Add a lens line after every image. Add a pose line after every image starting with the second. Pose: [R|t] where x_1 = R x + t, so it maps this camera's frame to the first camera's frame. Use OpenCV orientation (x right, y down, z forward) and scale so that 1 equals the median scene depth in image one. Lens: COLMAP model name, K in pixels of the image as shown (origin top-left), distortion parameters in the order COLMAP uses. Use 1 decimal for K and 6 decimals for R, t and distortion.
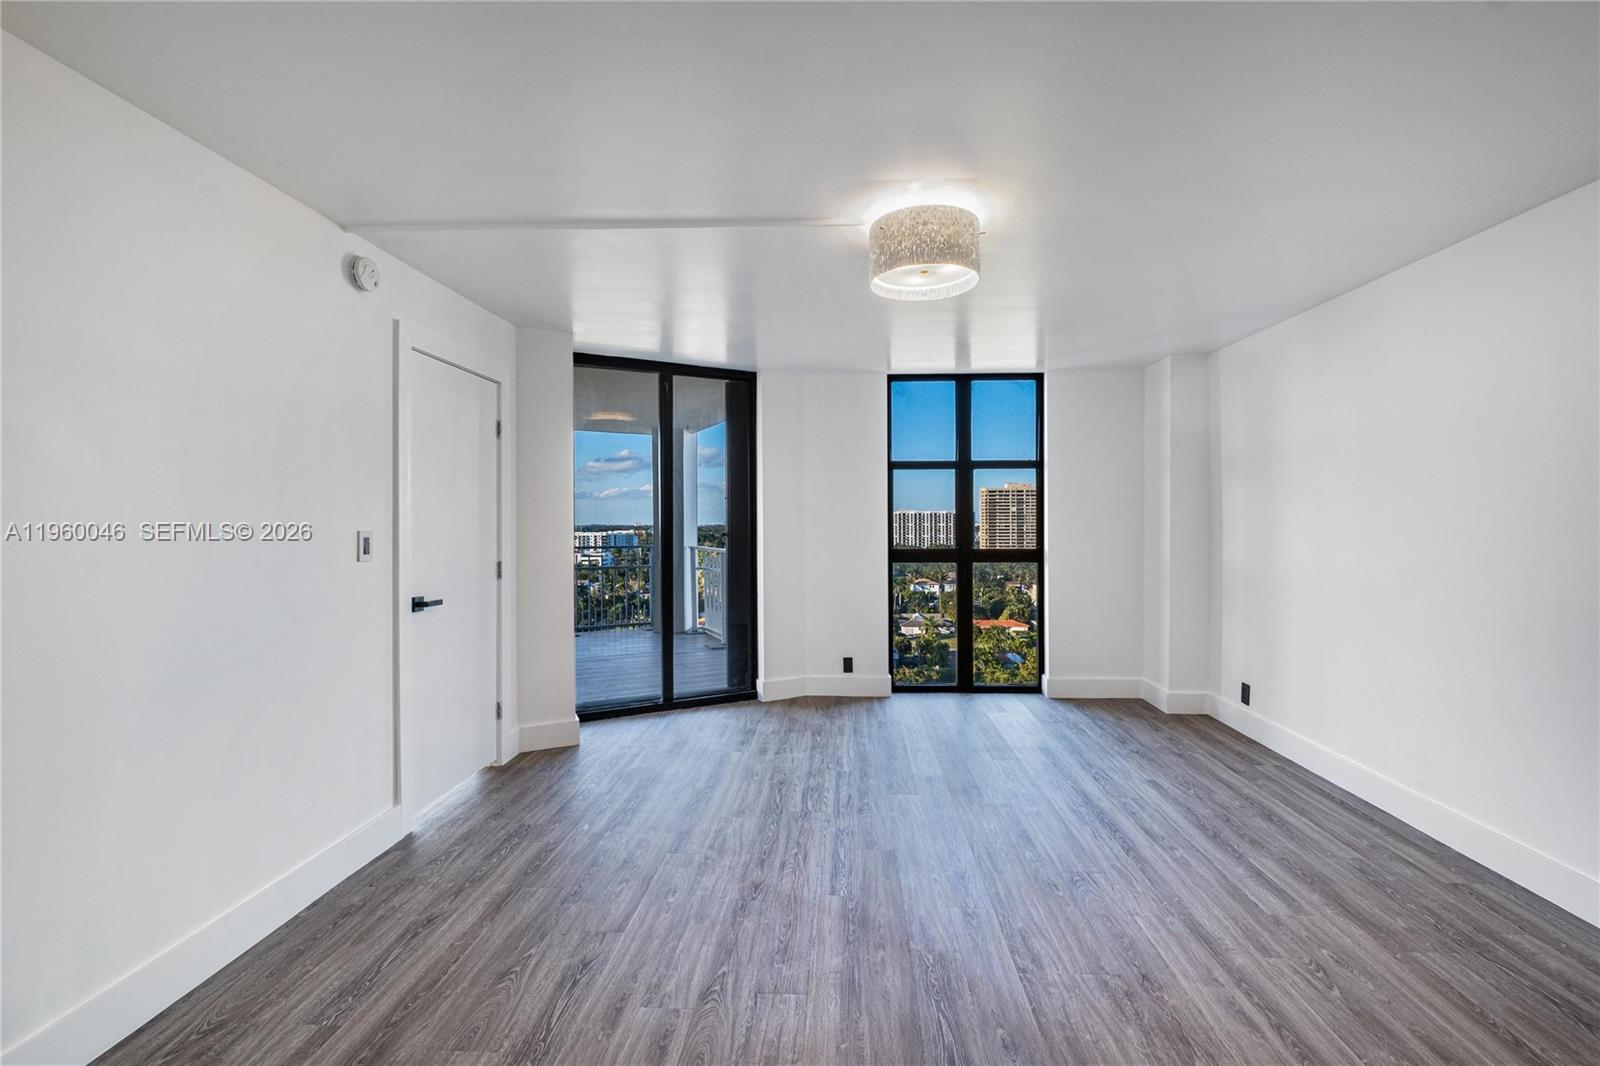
lens RADIAL K [[690.4, 0, 805.5], [0, 690.4, 522.2], [0, 0, 1]] dist [0.001970, -0.003642]
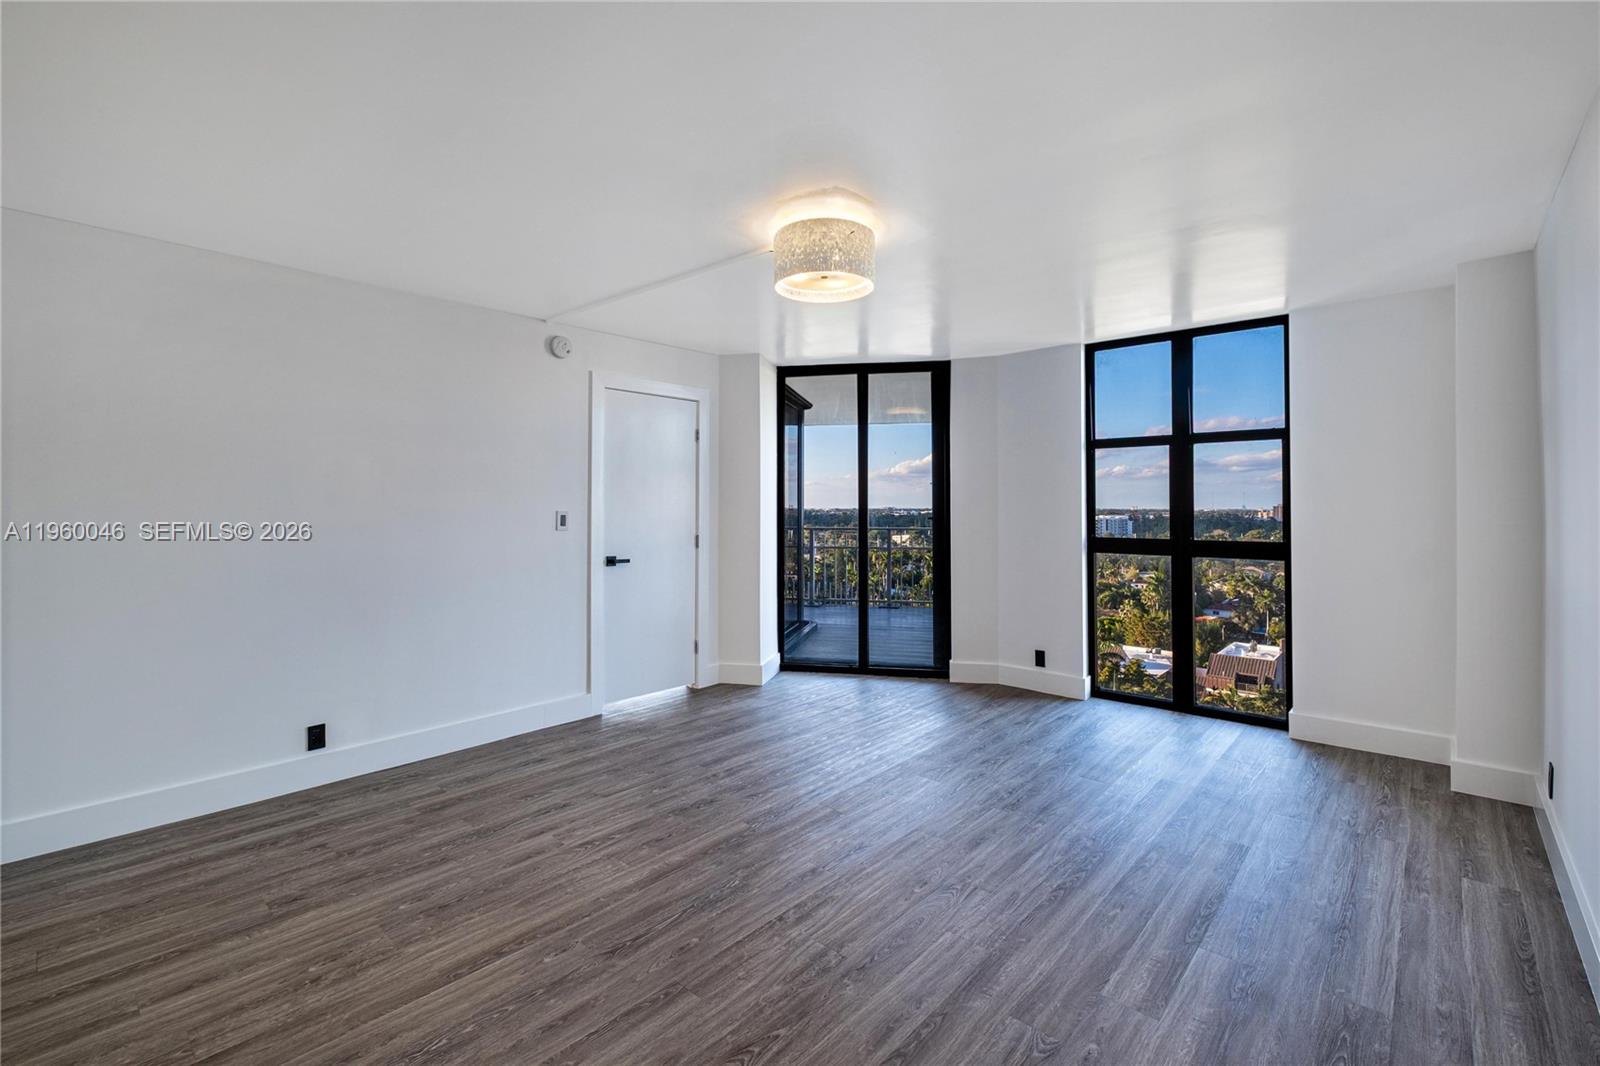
lens RADIAL K [[690.4, 0, 813.8], [0, 690.4, 501.5], [0, 0, 1]] dist [0.001970, -0.003642]
pose [[0.784676, -0.000101, -0.619906, 0.504525], [-0.004061, 0.999978, -0.005304, -0.001553], [0.619893, 0.006679, 0.784658, 0.085153]]
